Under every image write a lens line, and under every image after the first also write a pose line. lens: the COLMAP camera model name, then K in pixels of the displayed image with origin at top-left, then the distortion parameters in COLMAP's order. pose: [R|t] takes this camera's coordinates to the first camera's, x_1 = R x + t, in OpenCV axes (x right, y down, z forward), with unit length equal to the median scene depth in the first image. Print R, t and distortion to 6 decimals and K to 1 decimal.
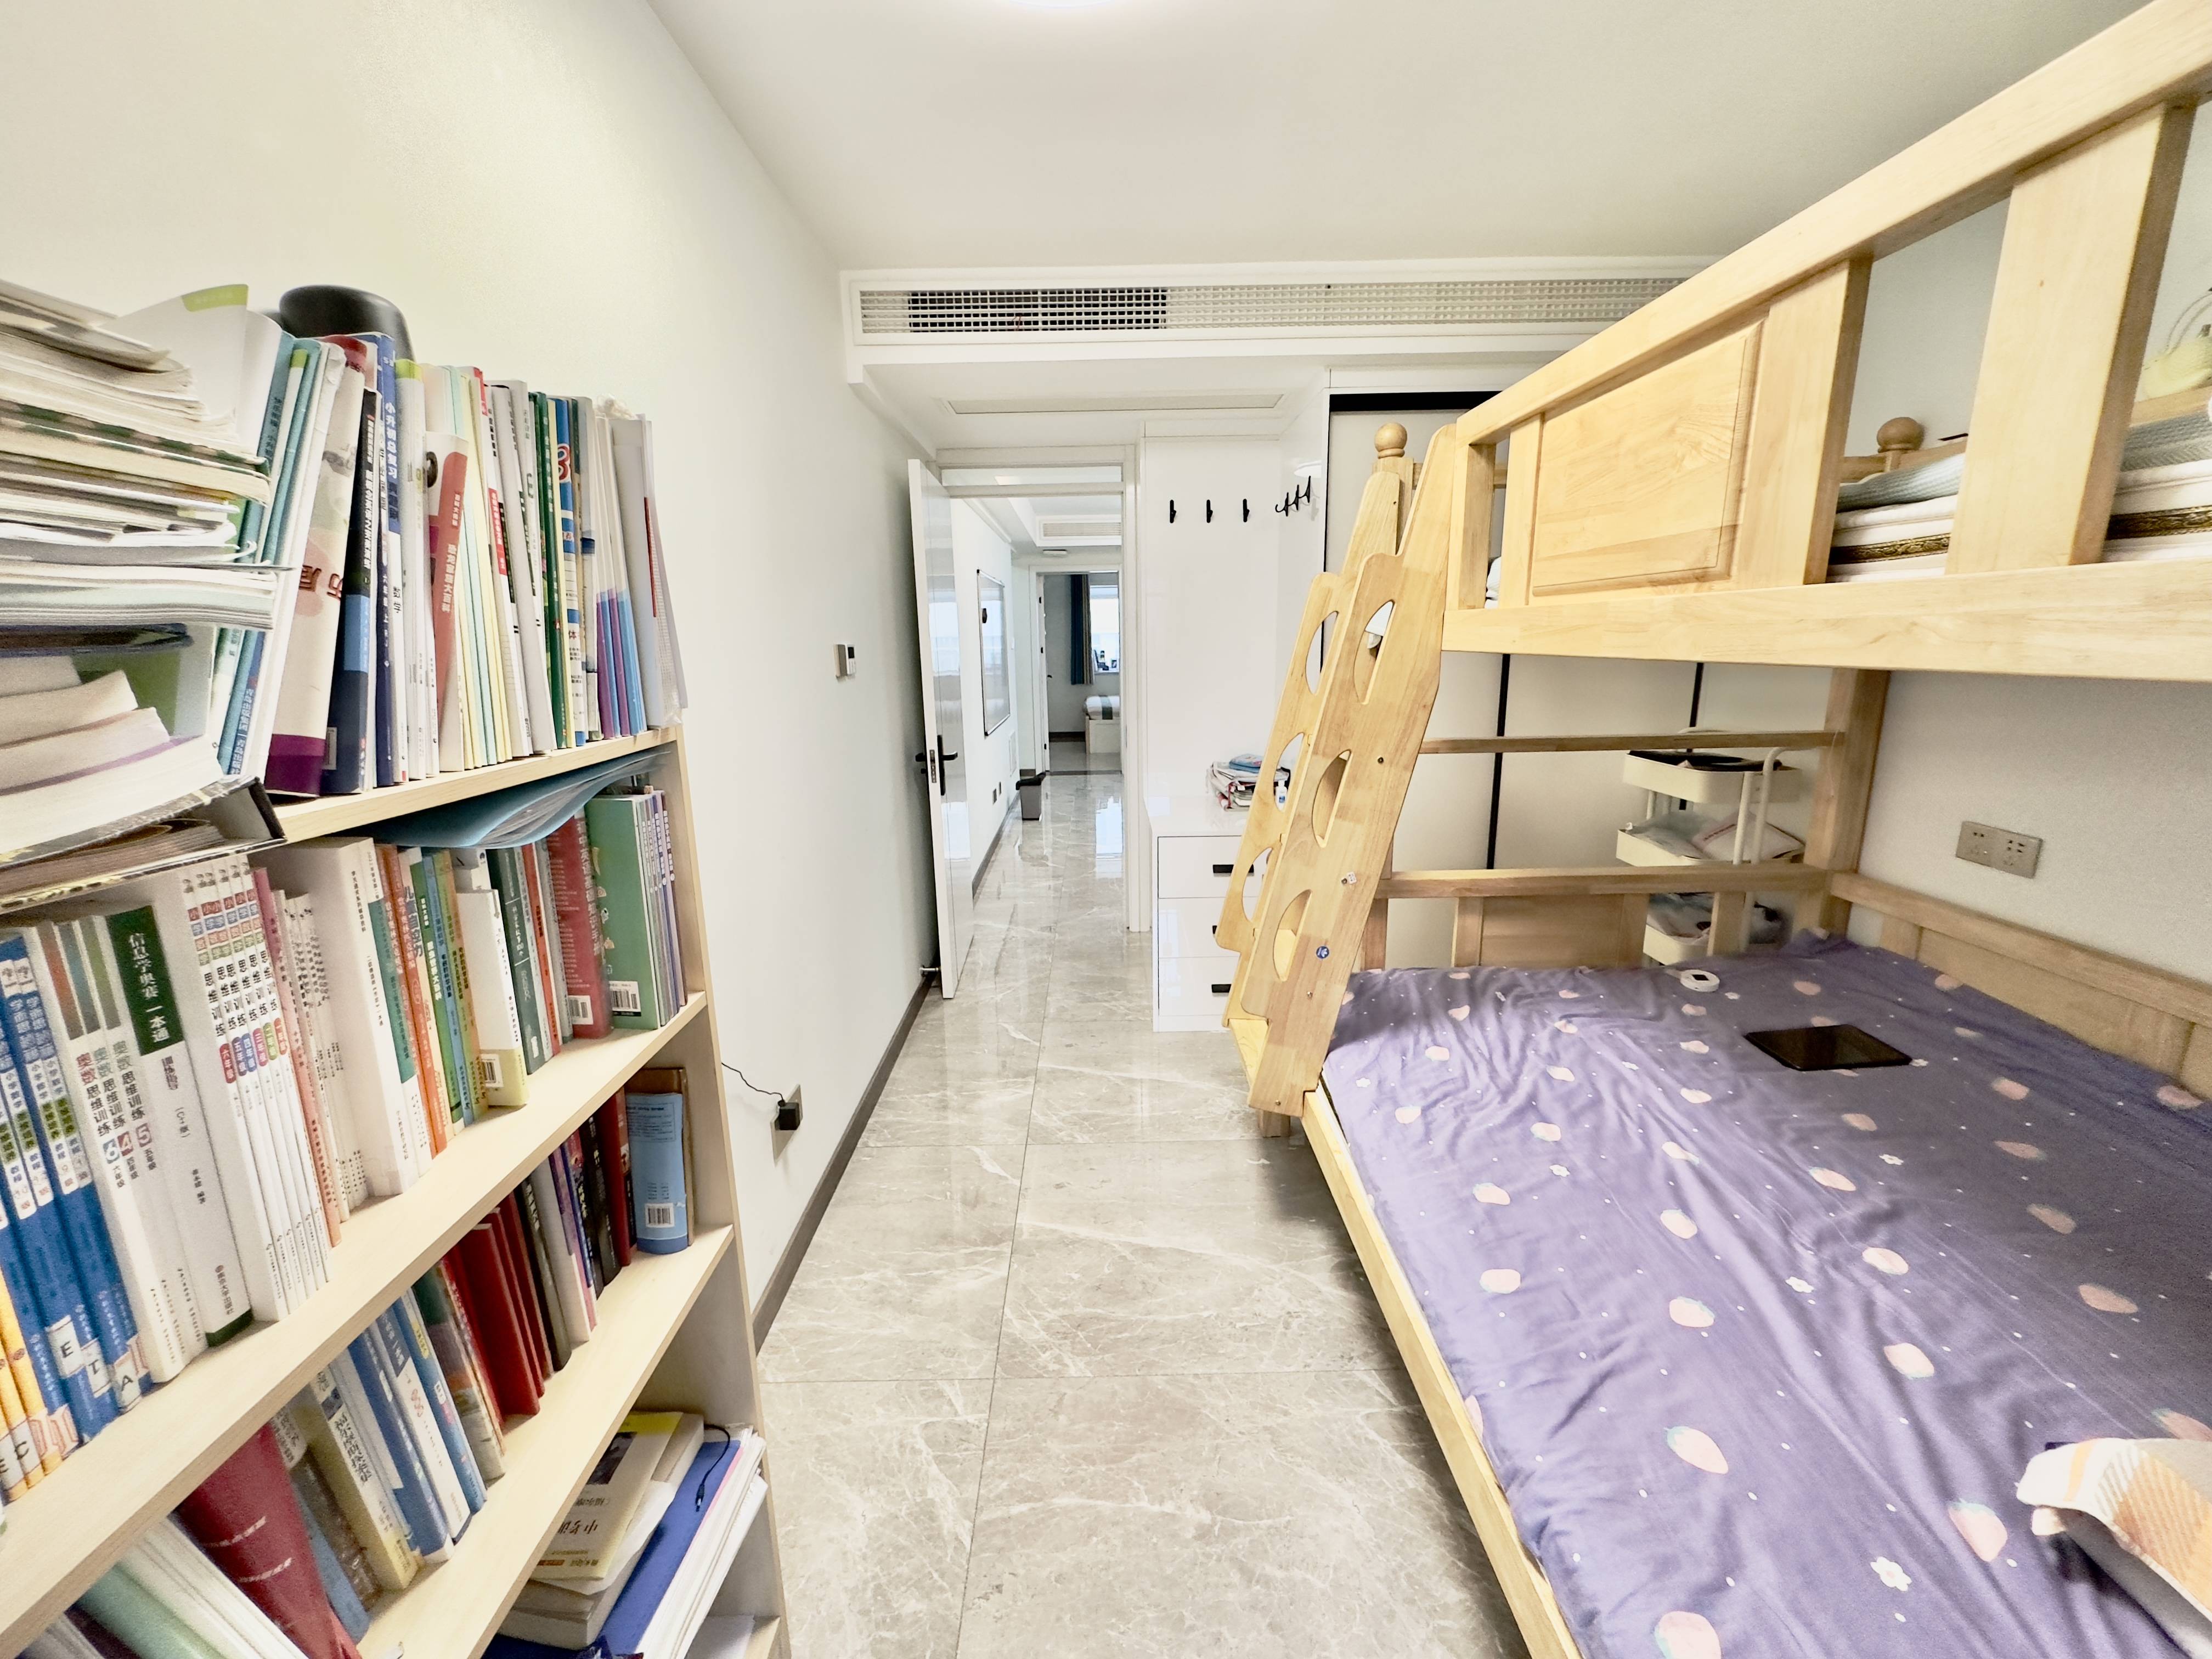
lens RADIAL K [[881.0, 0, 1106.0], [0, 881.0, 829.5], [0, 0, 1]] dist [-0.000547, 0.000271]
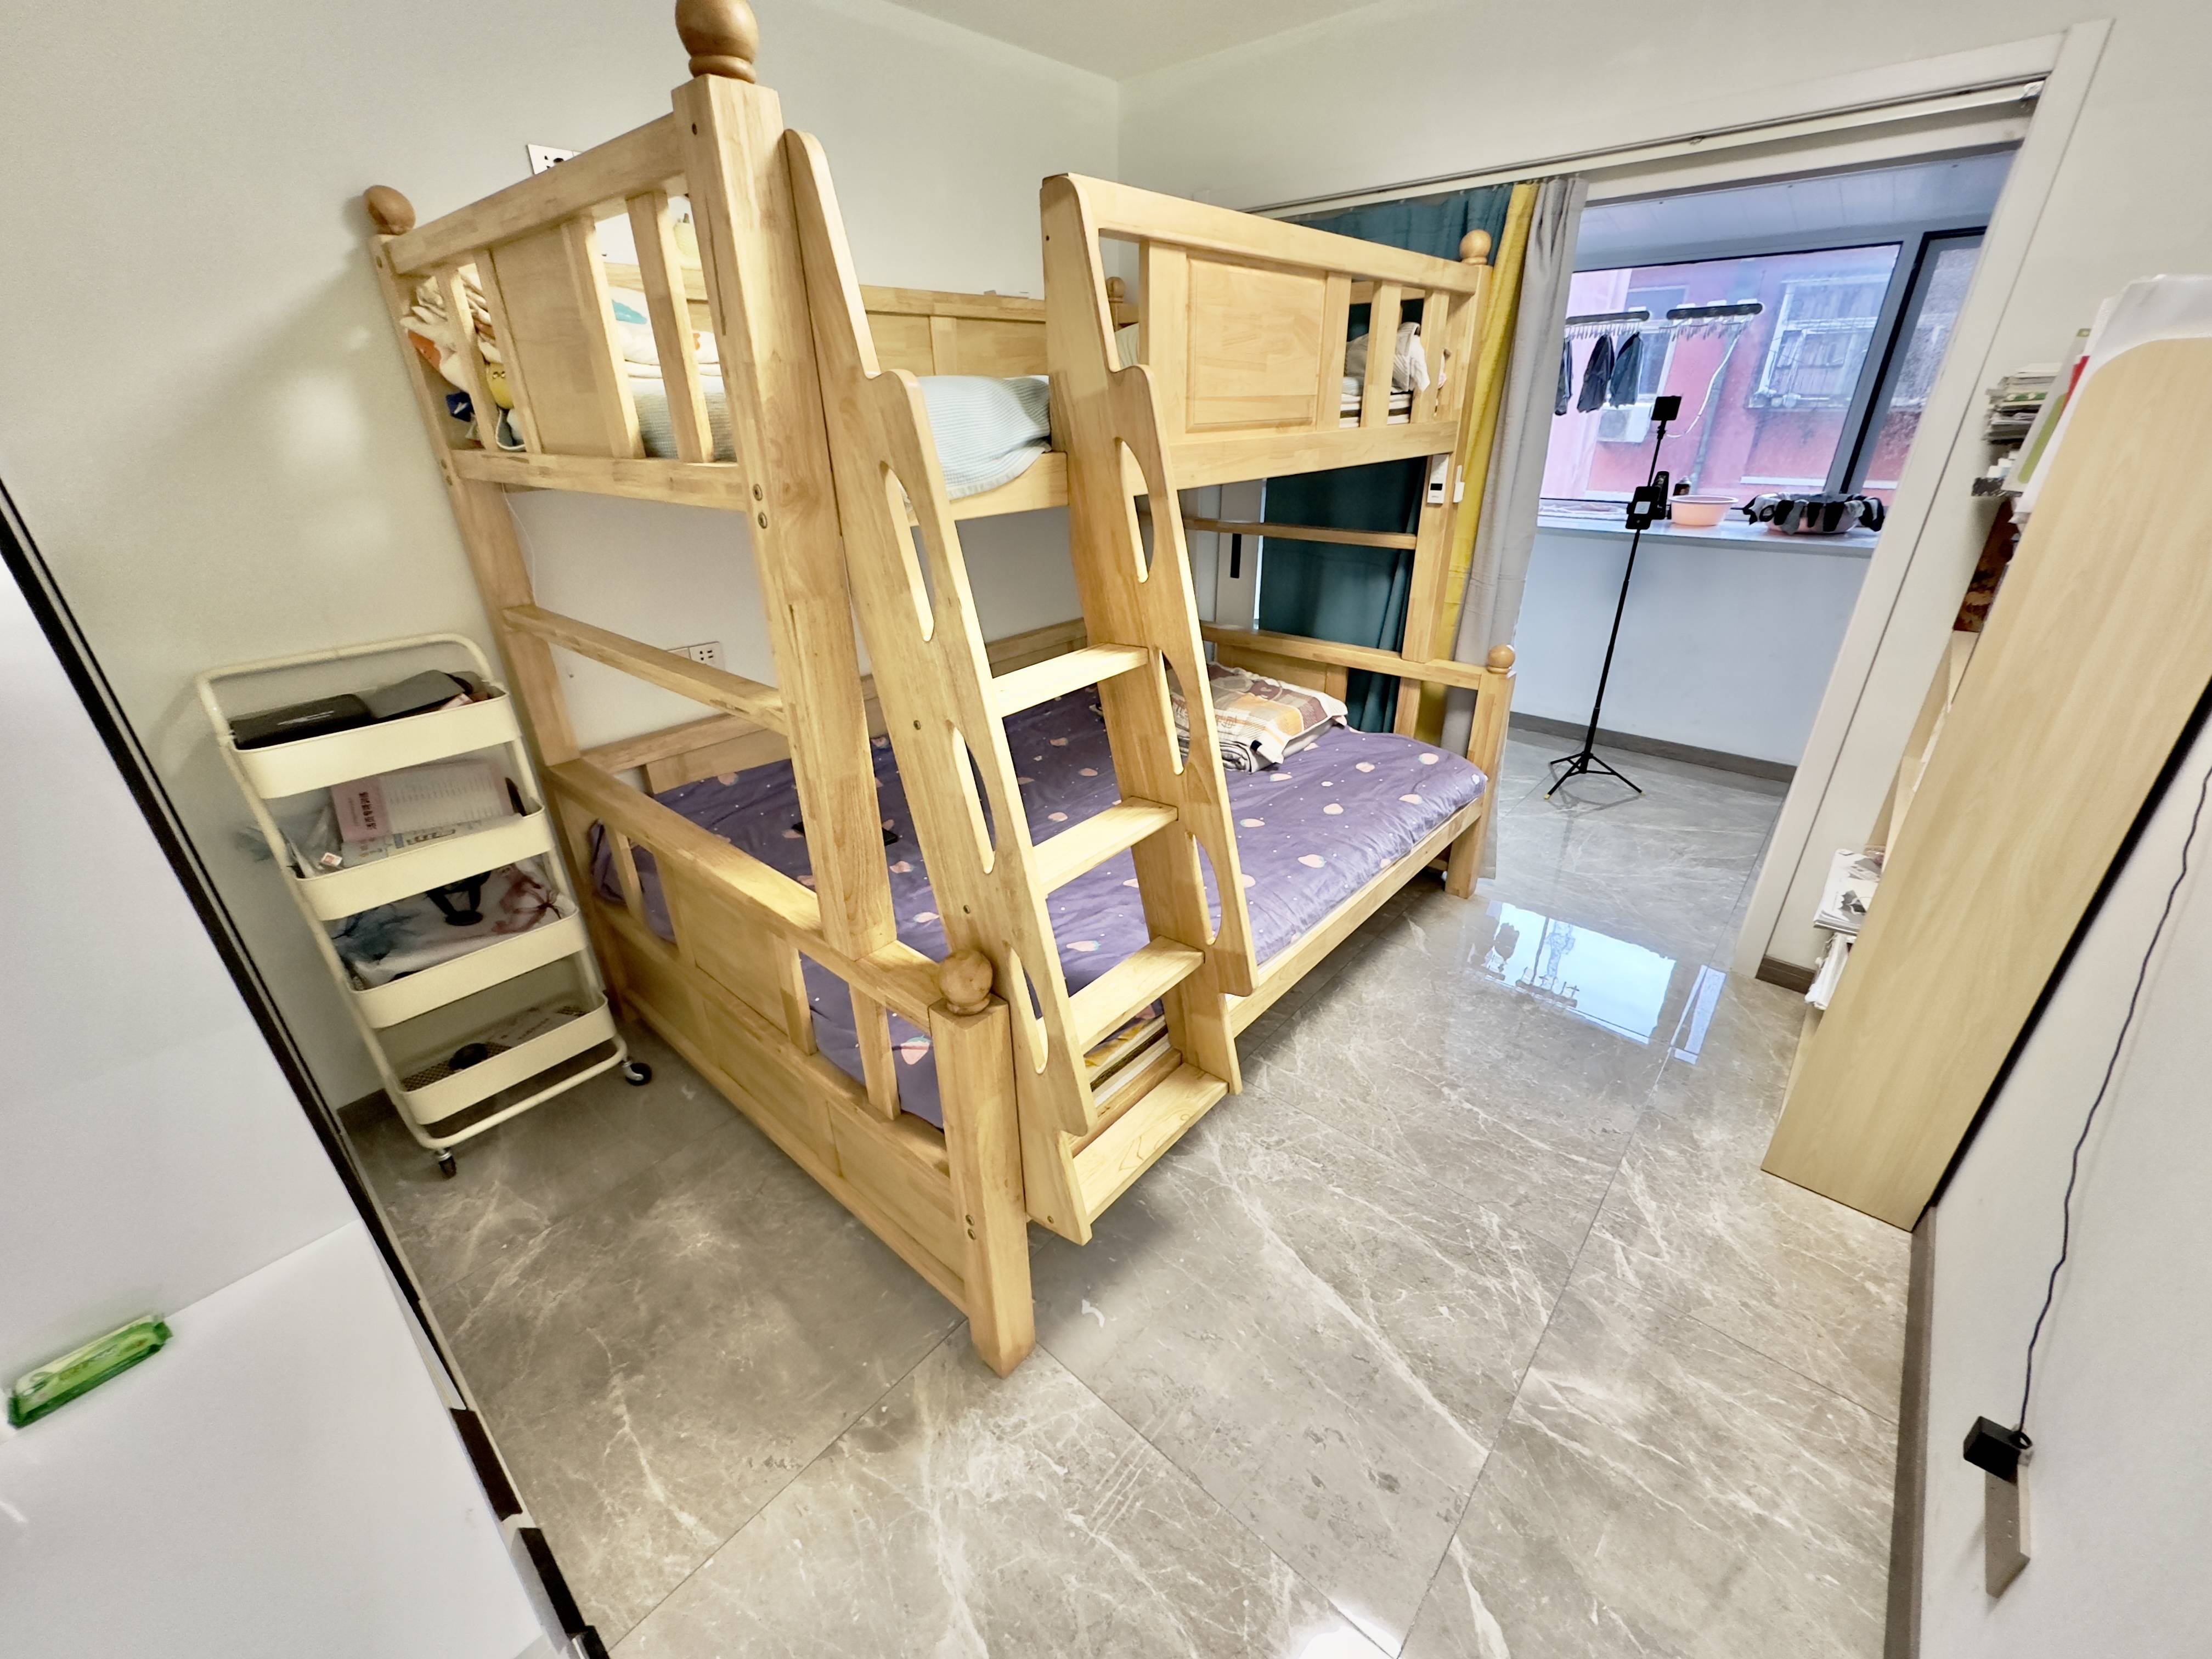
lens RADIAL K [[881.0, 0, 1106.0], [0, 881.0, 829.5], [0, 0, 1]] dist [-0.000547, 0.000271]
pose [[-0.745099, -0.262898, 0.612953, -0.204881], [0.171488, 0.812619, 0.556994, -0.402622], [-0.644530, 0.520130, -0.560398, 1.588133]]
